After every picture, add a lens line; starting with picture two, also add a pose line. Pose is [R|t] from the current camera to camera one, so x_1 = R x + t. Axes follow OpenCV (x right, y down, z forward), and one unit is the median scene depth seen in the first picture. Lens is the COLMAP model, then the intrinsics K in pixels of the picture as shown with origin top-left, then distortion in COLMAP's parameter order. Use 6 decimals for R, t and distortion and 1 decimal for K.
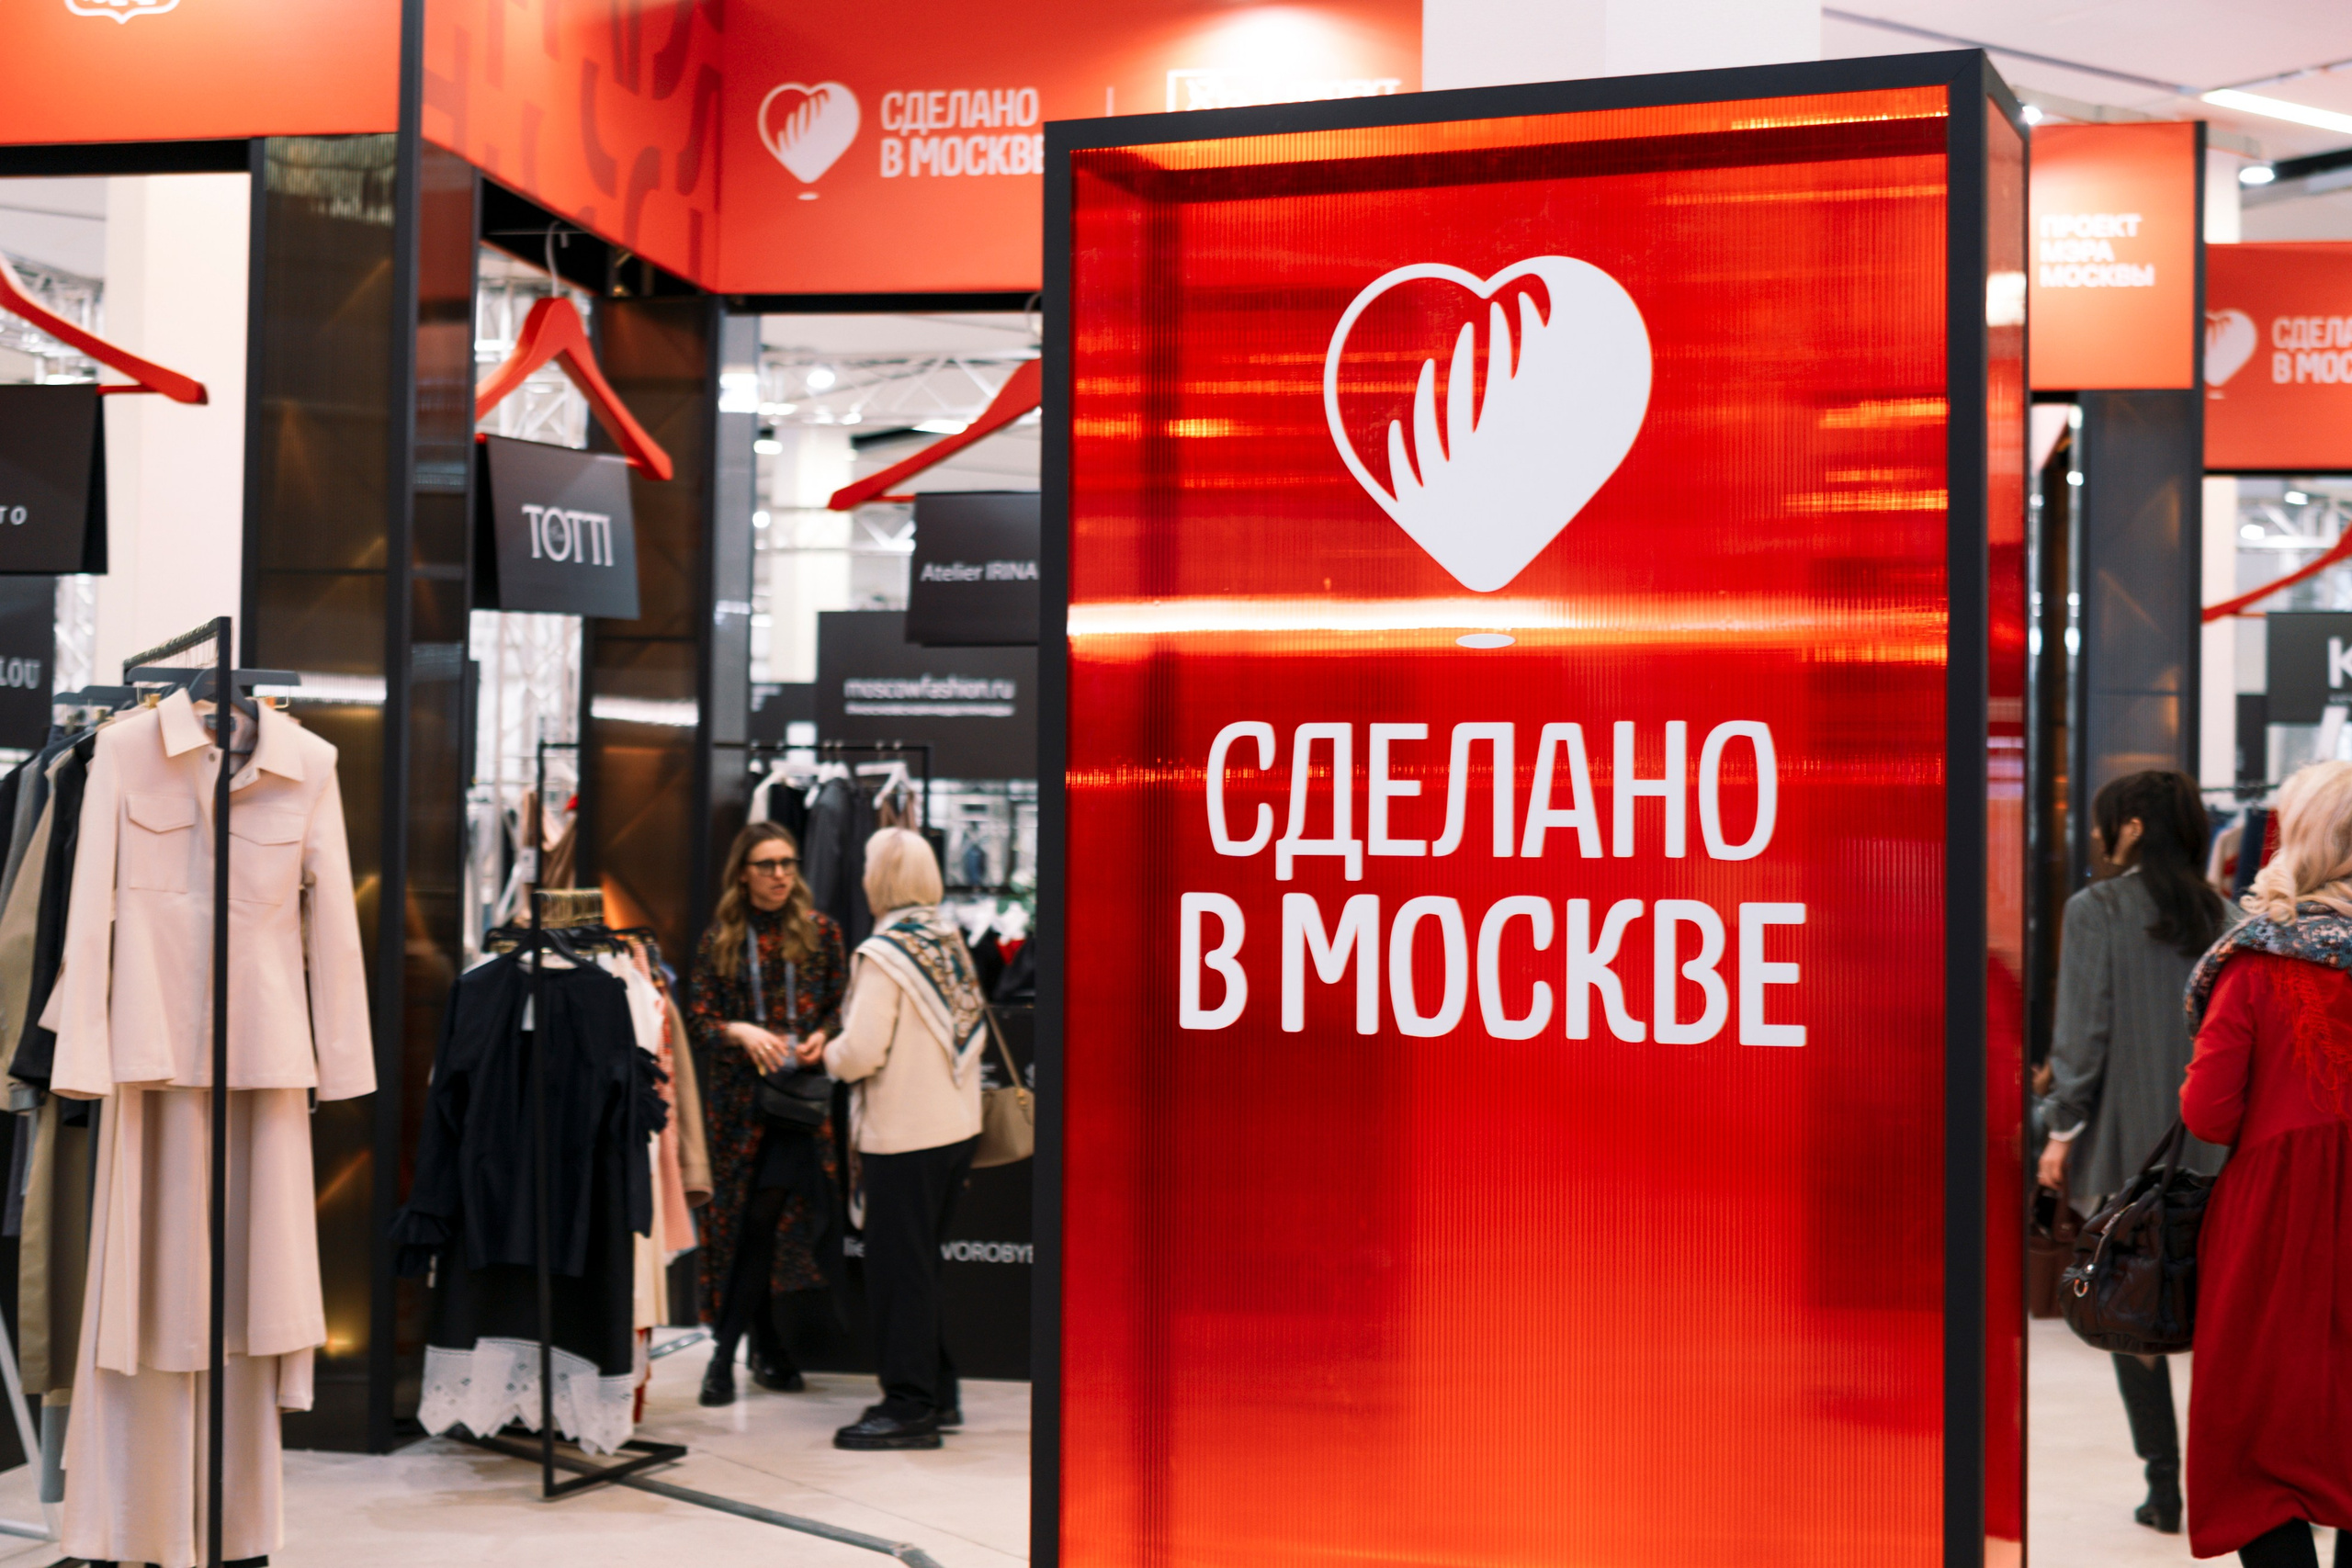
lens RADIAL K [[3264.9, 0, 1176.0], [0, 3264.9, 784.0], [0, 0, 1]] dist [0.008238, -0.005001]
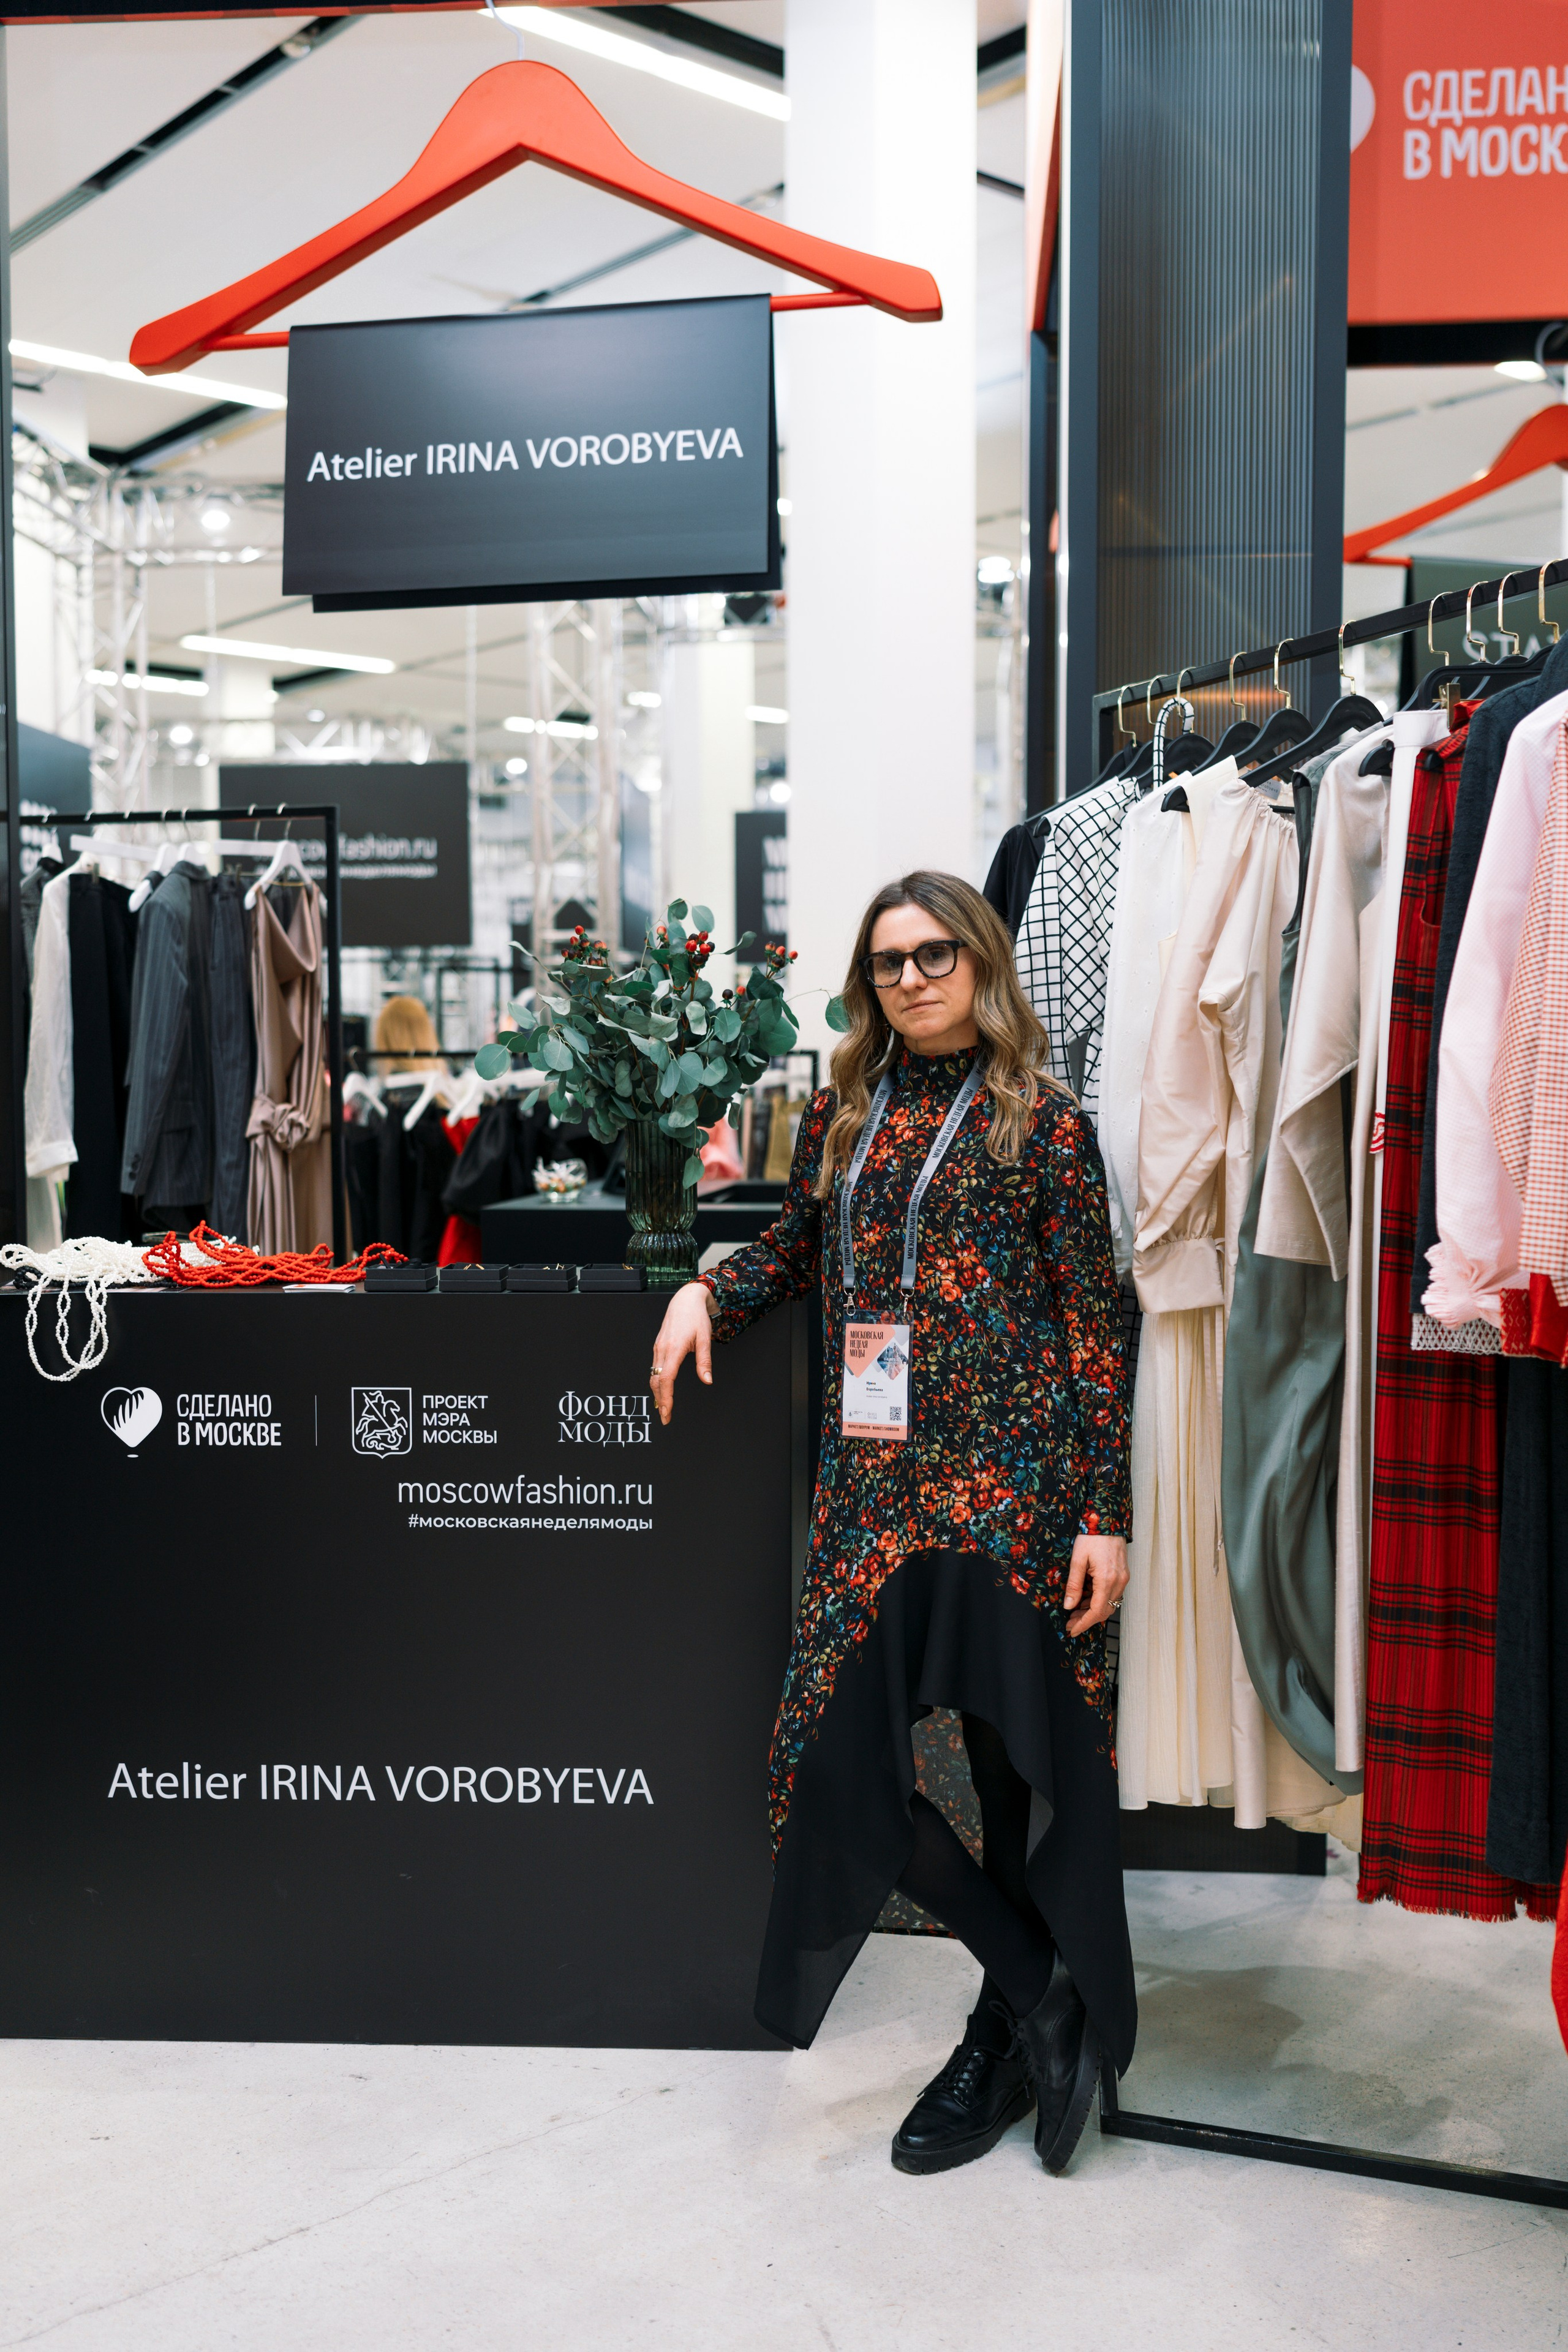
lens RADIAL K [[2251.5, 0, 784.0], [0, 2251.5, 1176.0], [0, 0, 1]] dist [0.006872, -0.002294]
pose [[0.993558, -0.027101, 0.110038, -0.034504], [0.018266, 0.996586, 0.080520, 0.021010], [-0.111844, -0.077991, 0.990661, 0.485806]]
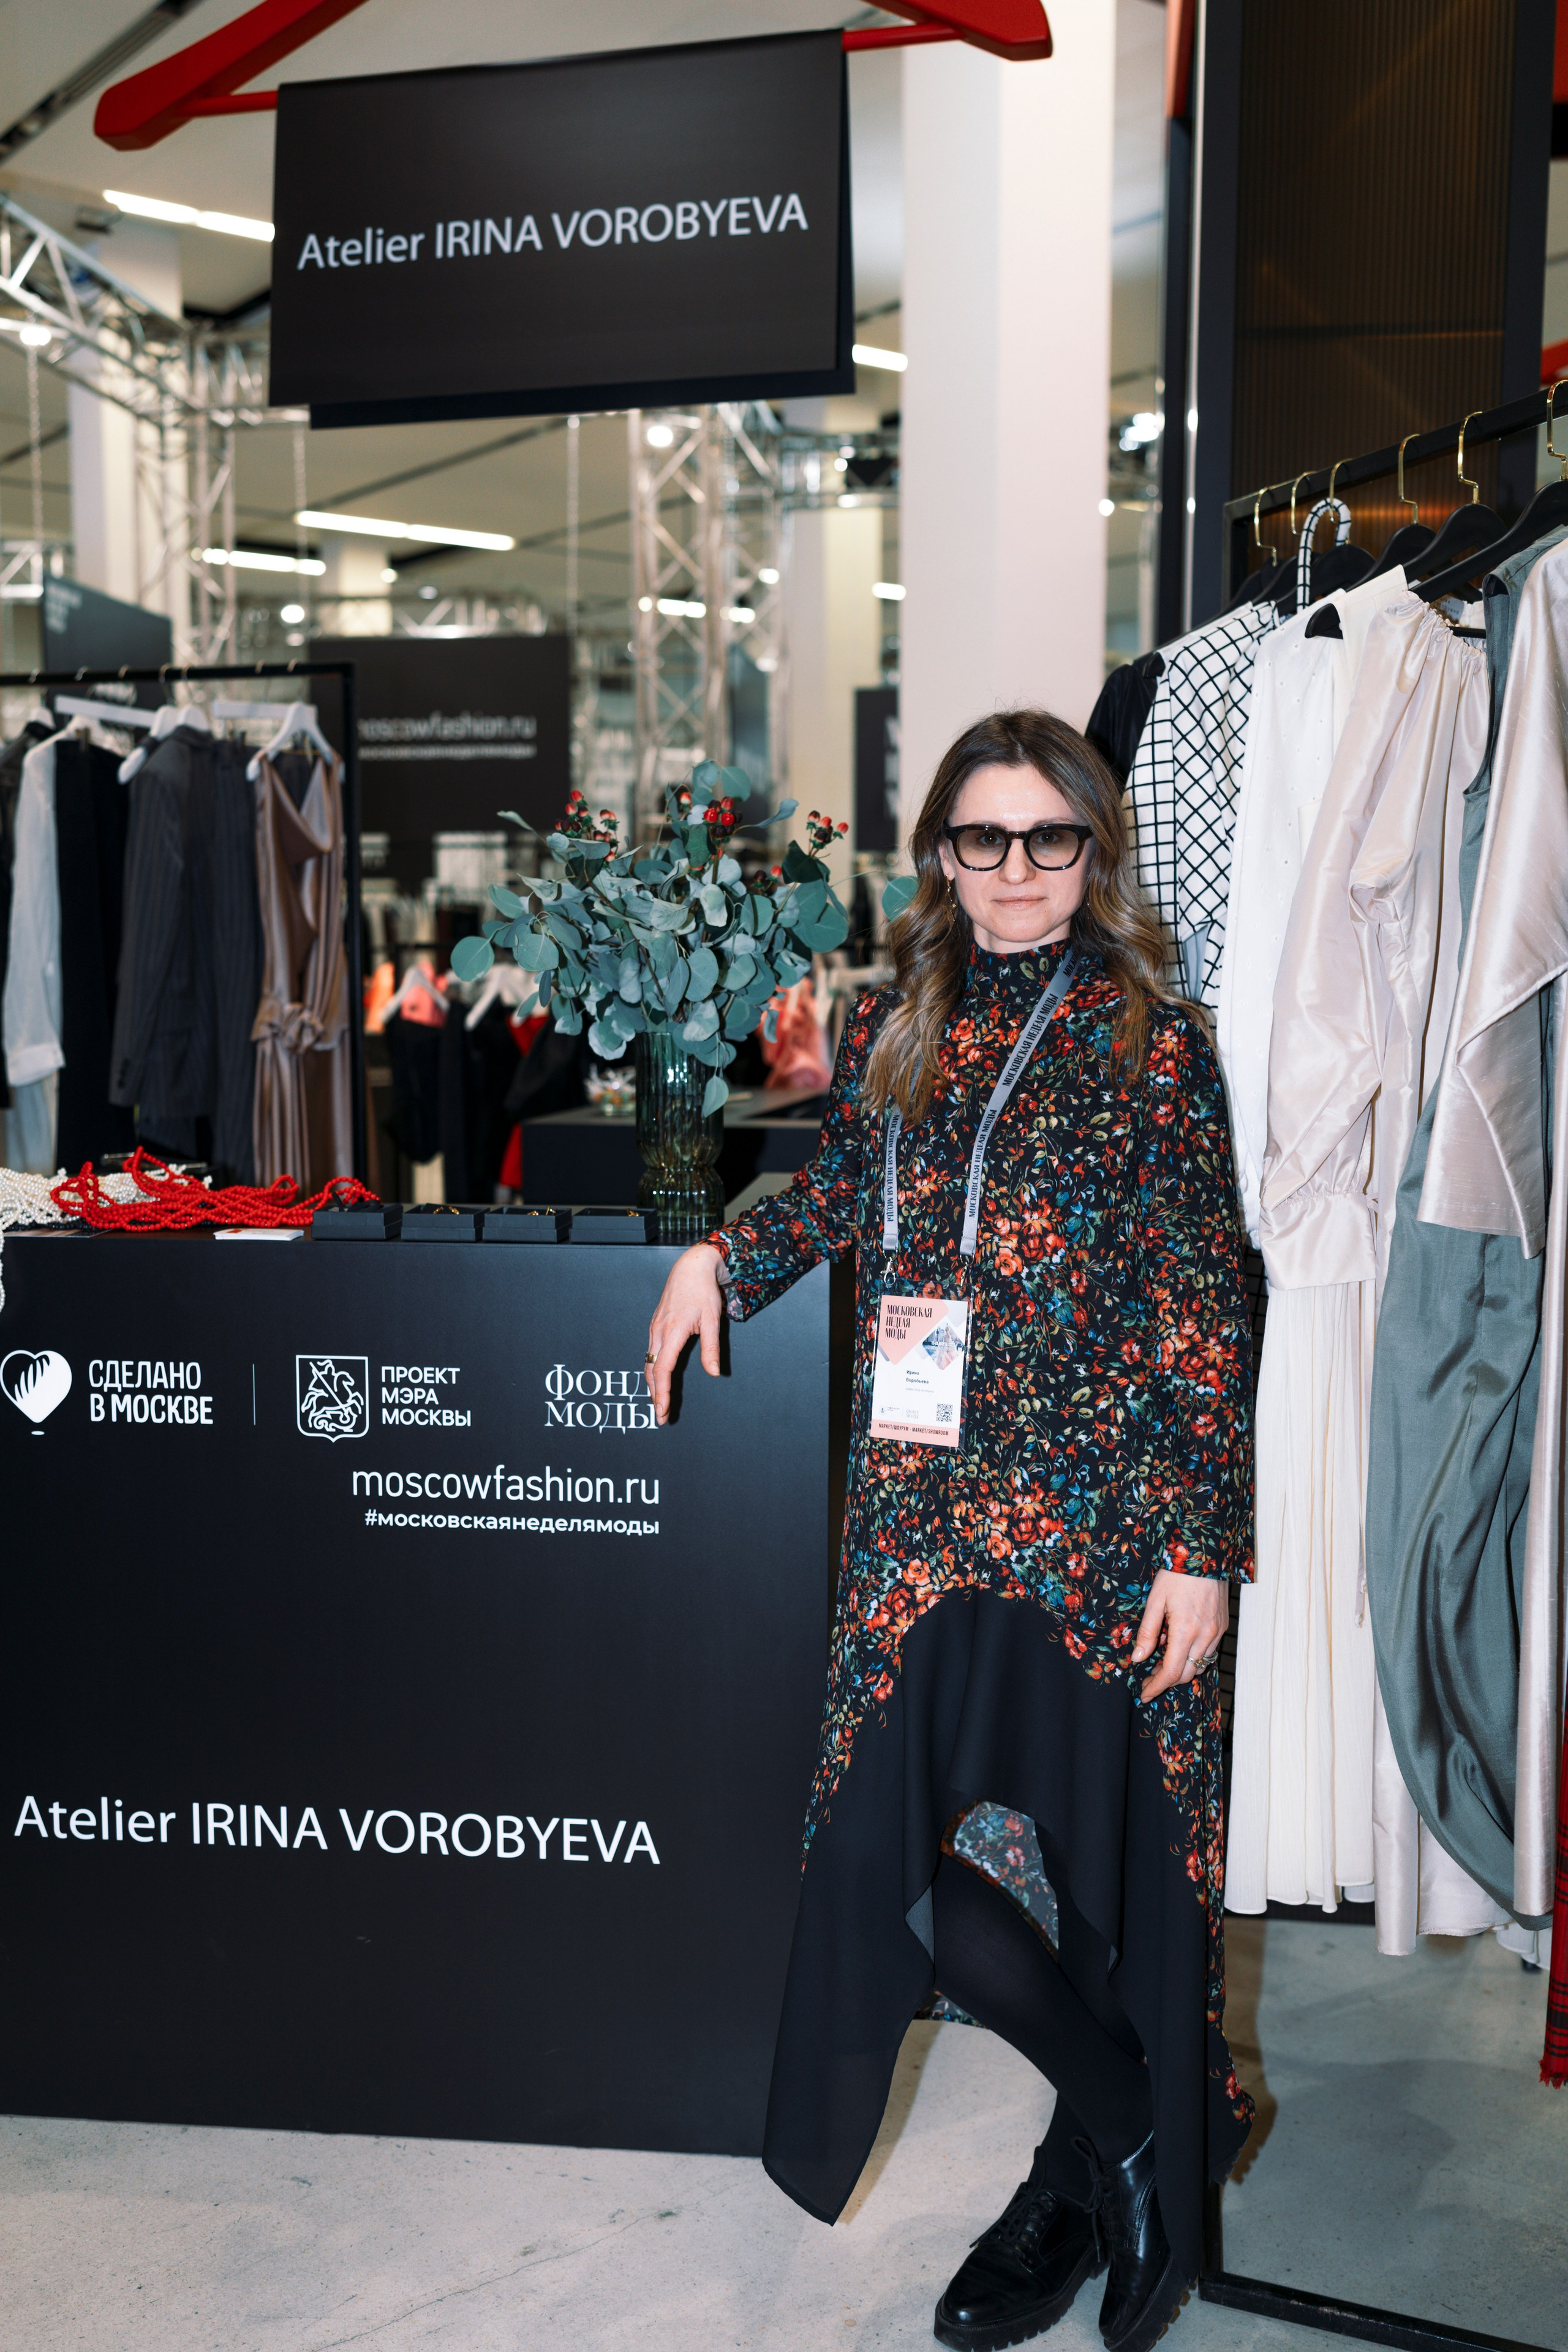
lens RADIAL K [[2272.8, 0, 784.0], [0, 2272.8, 1176.0], [0, 0, 1]] dist [0.003012, 0.005031]
pose [[0.998559, -0.021435, 0.049192, -0.021610], [0.015087, 0.991920, 0.125967, 0.021916], [-0.051495, -0.125043, 0.990814, 0.528394]]
